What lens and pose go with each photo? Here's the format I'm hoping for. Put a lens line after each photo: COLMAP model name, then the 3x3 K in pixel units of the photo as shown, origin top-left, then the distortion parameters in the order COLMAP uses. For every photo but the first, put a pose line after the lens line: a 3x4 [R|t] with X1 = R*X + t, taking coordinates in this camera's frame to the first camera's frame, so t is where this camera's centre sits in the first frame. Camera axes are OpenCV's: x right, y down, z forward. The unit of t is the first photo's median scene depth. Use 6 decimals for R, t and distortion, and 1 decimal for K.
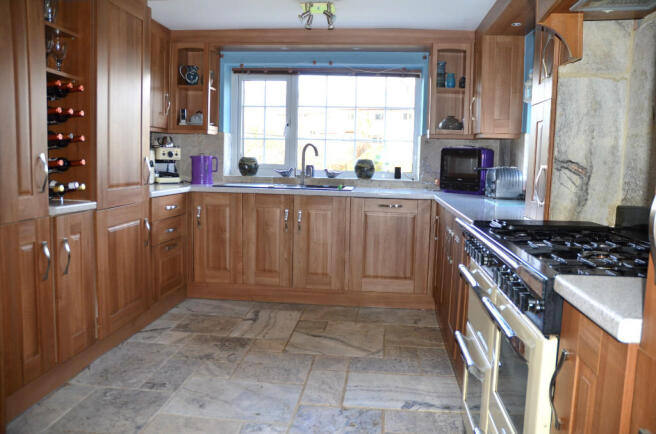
lens RADIAL K [[504.4, 0, 342.9], [0, 504.4, 215.7], [0, 0, 1]] dist [-0.180774, 0.163643]
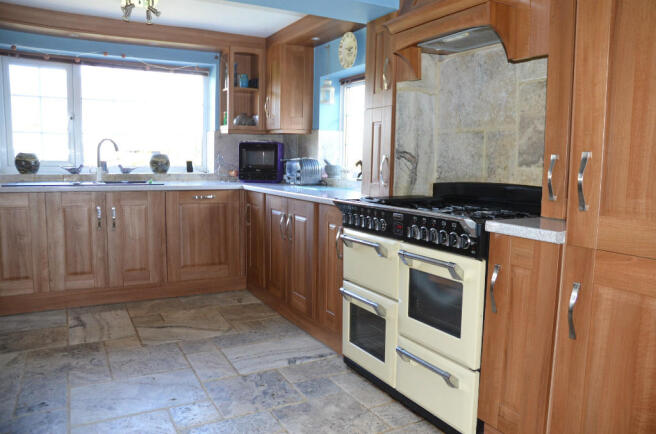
lens RADIAL K [[504.4, 0, 342.9], [0, 504.4, 215.7], [0, 0, 1]] dist [-0.180774, 0.163643]
pose [[0.821416, -0.071845, 0.565787, -0.268338], [0.065610, 0.997351, 0.031392, 0.006205], [-0.566544, 0.011335, 0.823954, -0.032328]]
